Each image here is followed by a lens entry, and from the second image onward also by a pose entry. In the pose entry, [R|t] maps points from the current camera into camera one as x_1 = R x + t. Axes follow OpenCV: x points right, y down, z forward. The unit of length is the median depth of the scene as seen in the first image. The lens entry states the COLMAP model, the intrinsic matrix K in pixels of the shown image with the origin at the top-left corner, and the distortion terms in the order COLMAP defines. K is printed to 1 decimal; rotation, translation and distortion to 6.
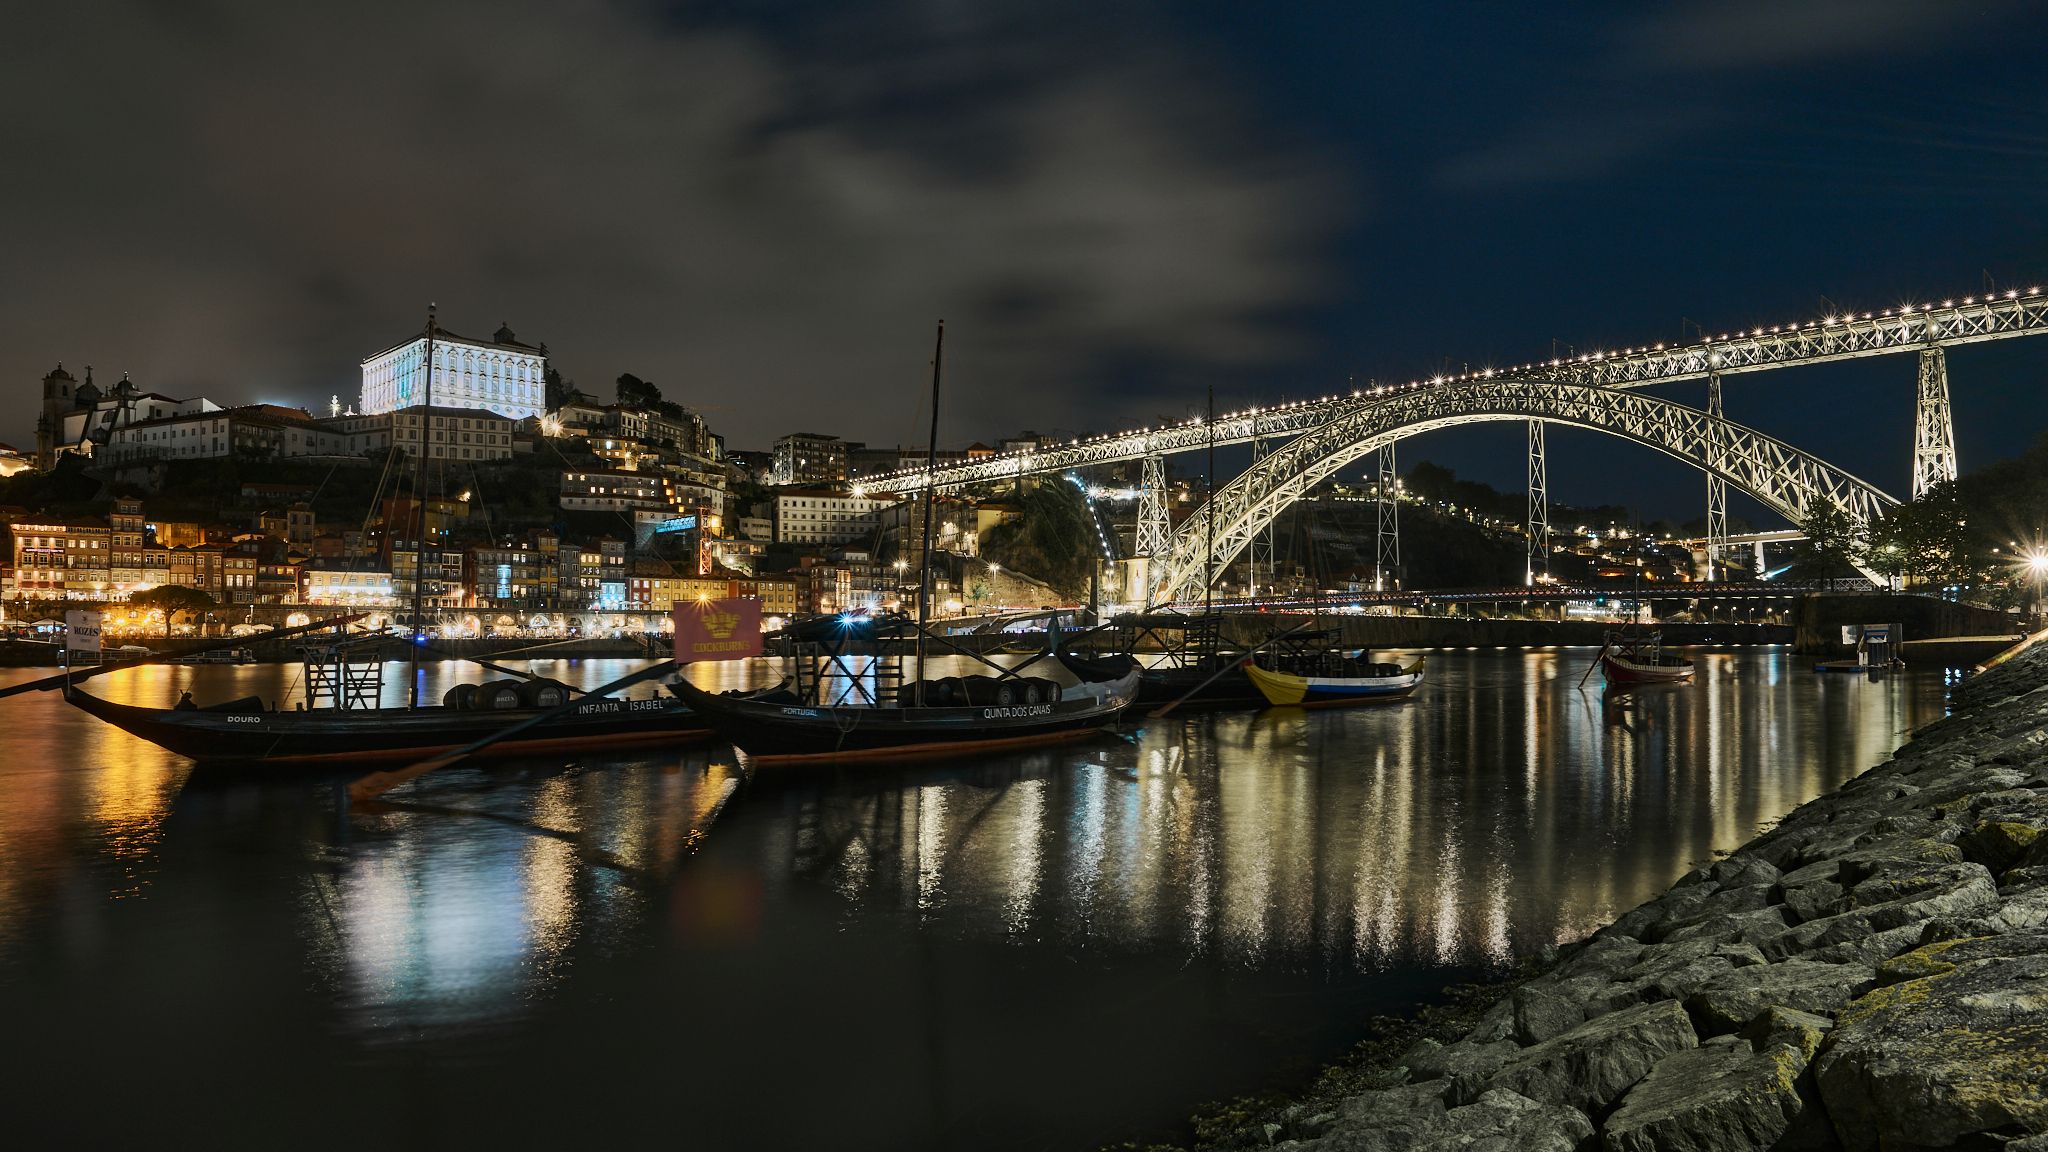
lens RADIAL K [[1188.0, 0, 1024.0], [0, 1188.0, 576.0], [0, 0, 1]] dist [-0.002859, 0.000343]
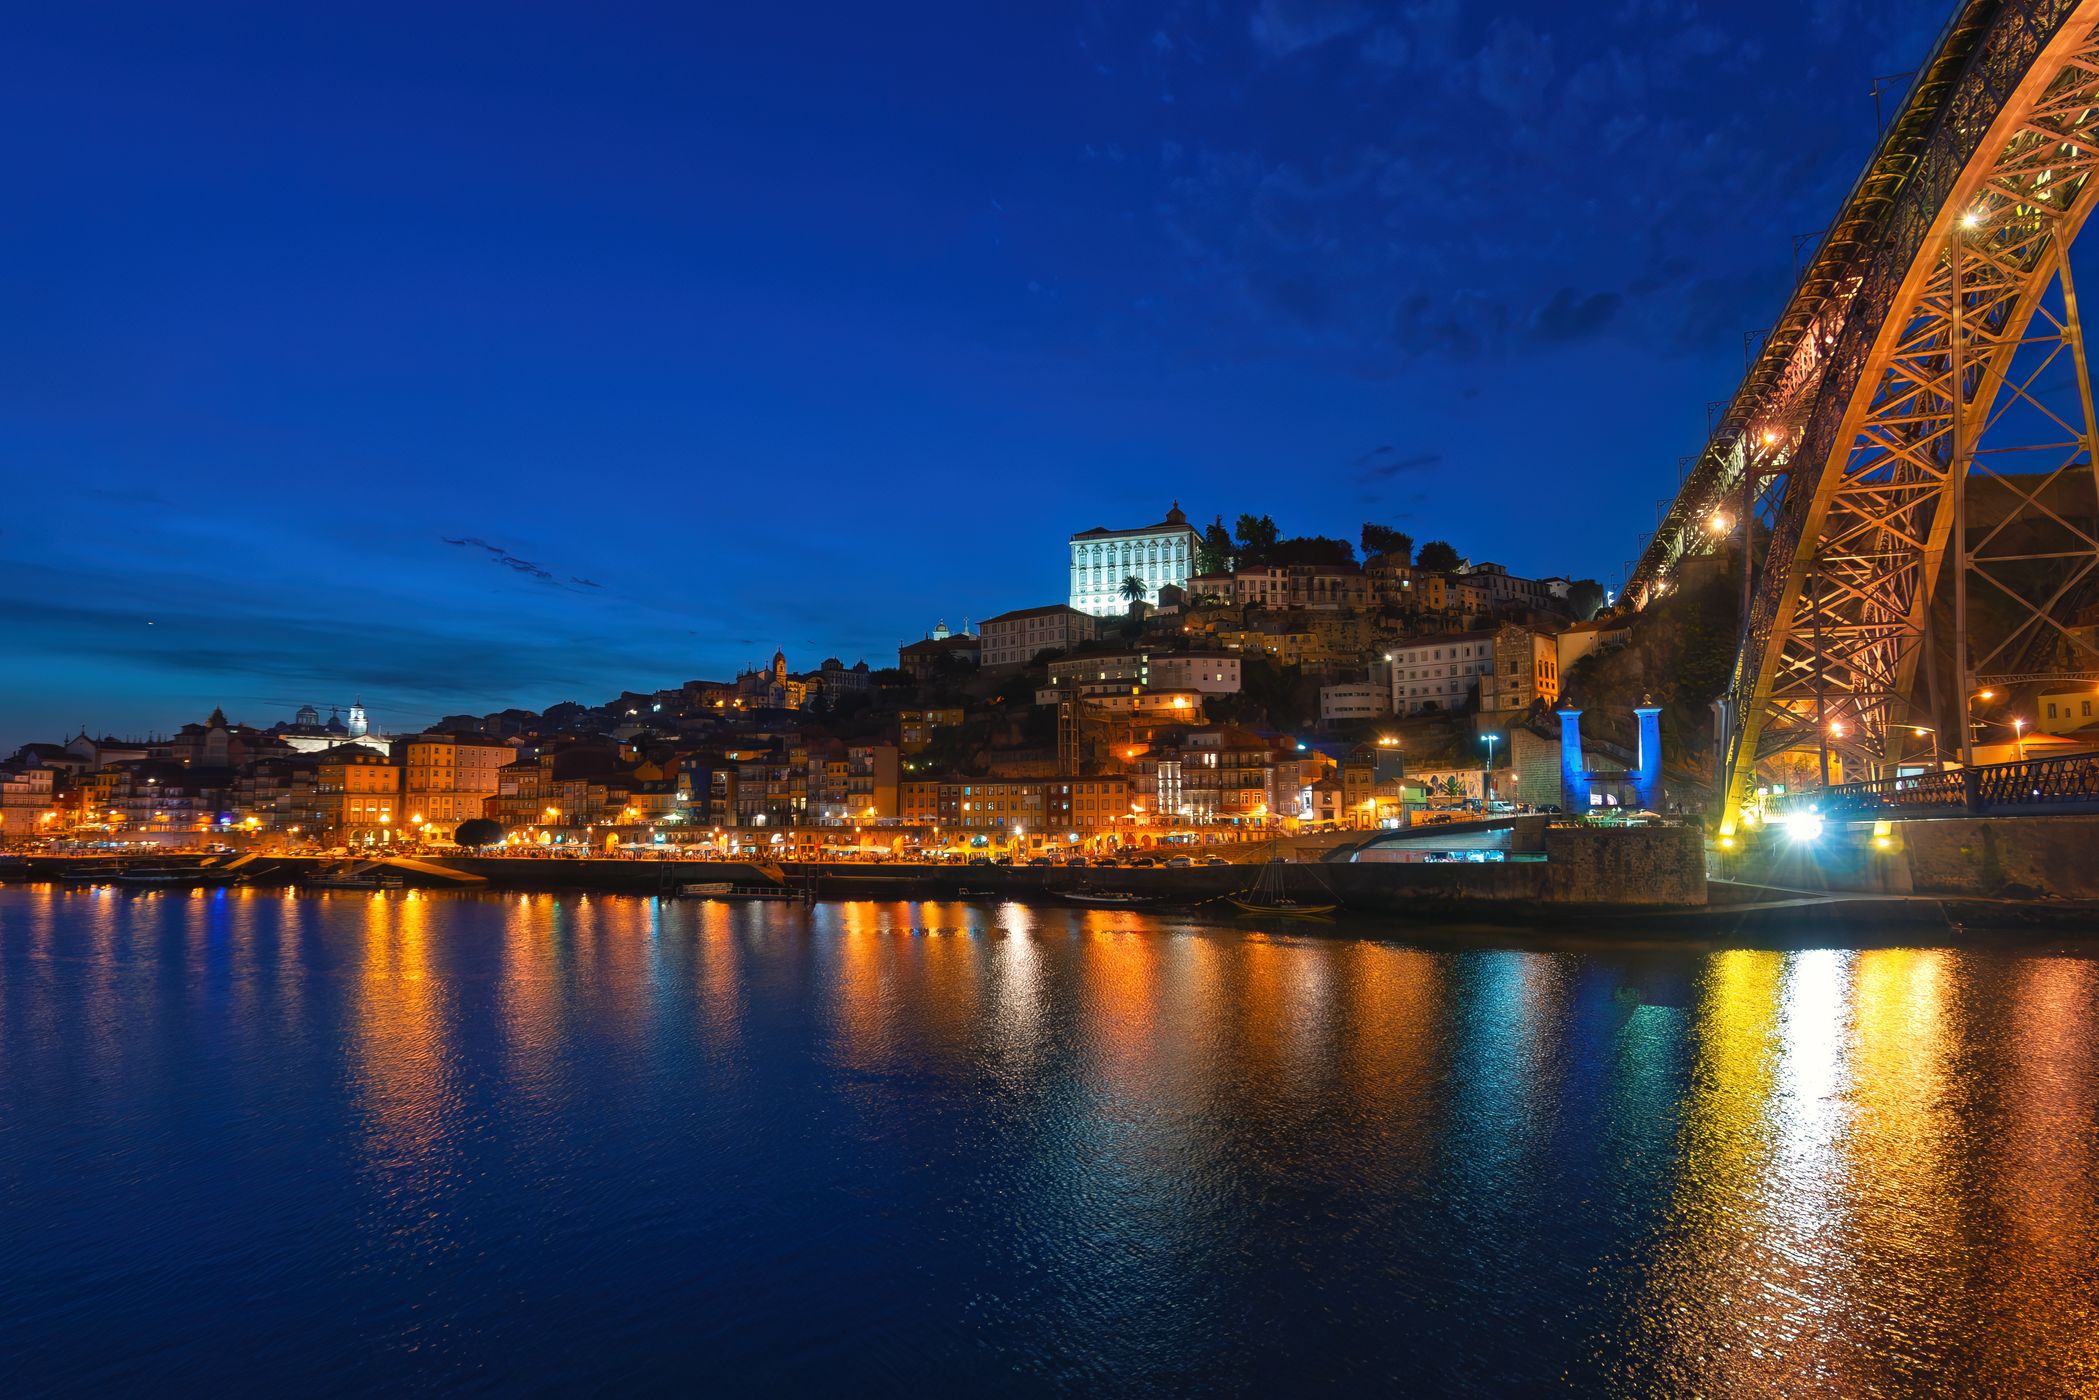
lens RADIAL K [[1170.6, 0, 1047.5], [0, 1170.6, 670.1], [0, 0, 1]] dist [0.008984, -0.002031]
pose [[0.424824, -0.108708, -0.898726, 0.337994], [0.050957, 0.994061, -0.096152, 0.002869], [0.903841, -0.004948, 0.427840, 0.502723]]
